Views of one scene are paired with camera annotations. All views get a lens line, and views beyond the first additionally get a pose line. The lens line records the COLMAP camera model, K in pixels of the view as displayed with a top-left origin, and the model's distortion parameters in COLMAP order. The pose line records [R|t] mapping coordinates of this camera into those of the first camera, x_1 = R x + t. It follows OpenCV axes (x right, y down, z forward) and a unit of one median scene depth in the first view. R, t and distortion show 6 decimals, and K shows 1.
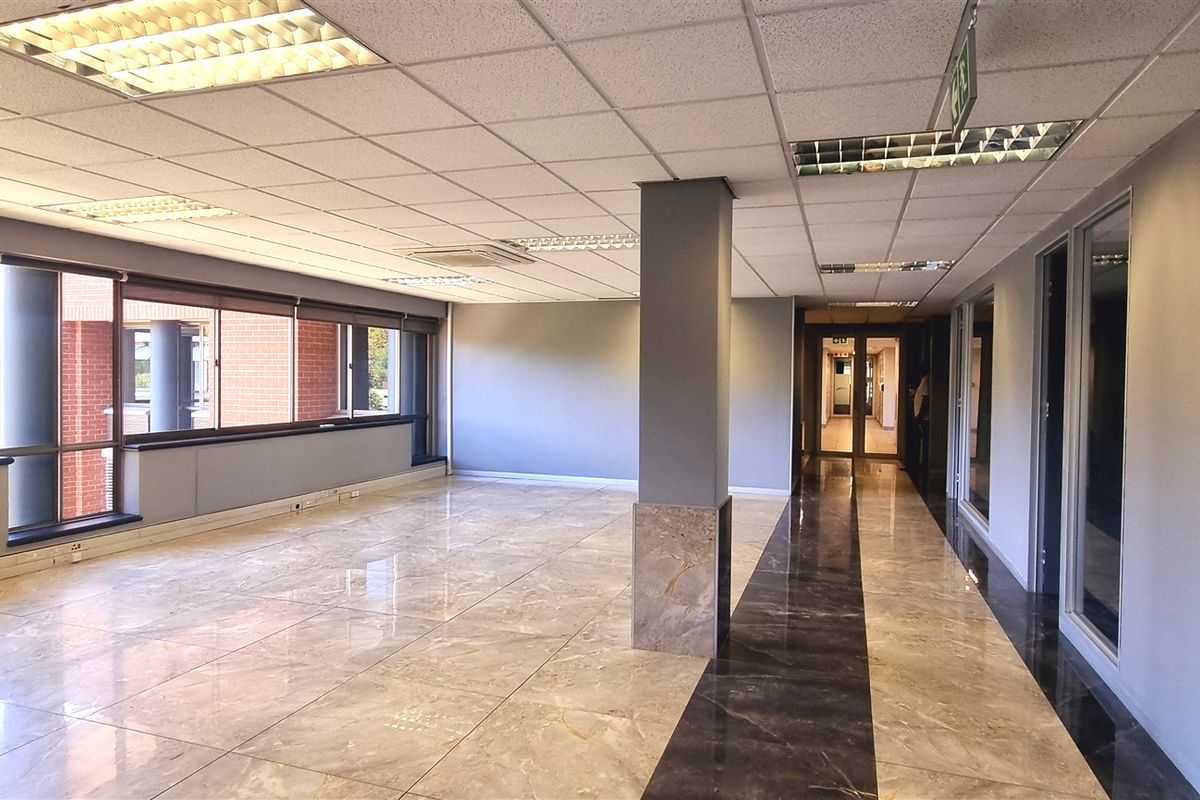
lens RADIAL K [[720.4, 0, 614.9], [0, 720.4, 389.0], [0, 0, 1]] dist [0.002347, 0.002102]
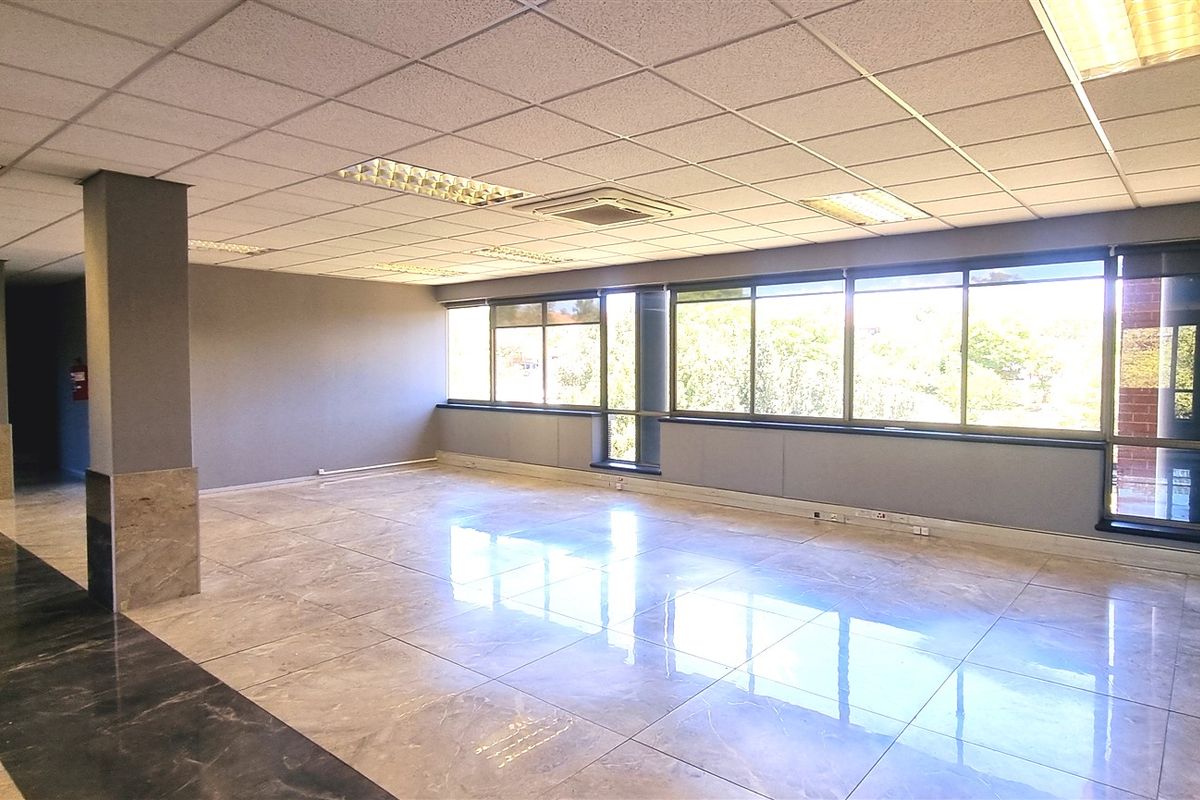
lens RADIAL K [[720.4, 0, 614.9], [0, 720.4, 389.0], [0, 0, 1]] dist [0.002347, 0.002102]
pose [[-0.374438, 0.020439, -0.927027, 0.671421], [-0.019939, 0.999348, 0.030087, -0.012742], [0.927038, 0.029749, -0.373786, 1.649105]]
